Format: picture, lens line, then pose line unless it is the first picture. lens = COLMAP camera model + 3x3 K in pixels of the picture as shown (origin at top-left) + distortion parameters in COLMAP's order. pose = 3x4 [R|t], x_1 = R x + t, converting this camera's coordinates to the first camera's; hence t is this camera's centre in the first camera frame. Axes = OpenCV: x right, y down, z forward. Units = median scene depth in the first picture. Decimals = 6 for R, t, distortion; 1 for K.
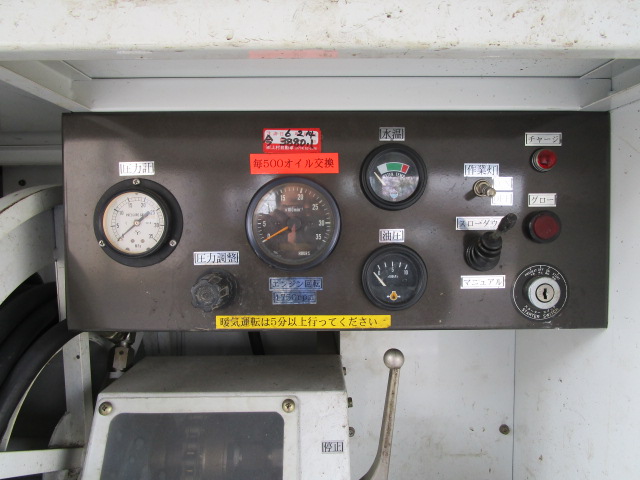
lens RADIAL K [[469.1, 0, 320.8], [0, 469.1, 239.5], [0, 0, 1]] dist [0.006449, 0.002772]
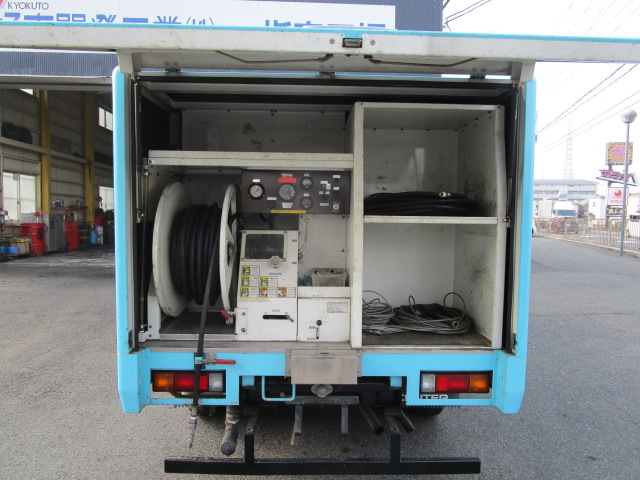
lens RADIAL K [[469.1, 0, 318.3], [0, 469.1, 241.9], [0, 0, 1]] dist [0.006449, 0.002772]
pose [[0.999788, 0.020341, 0.003070, 0.276734], [-0.020408, 0.999516, 0.023489, 0.379924], [-0.002591, -0.023547, 0.999719, -4.098393]]
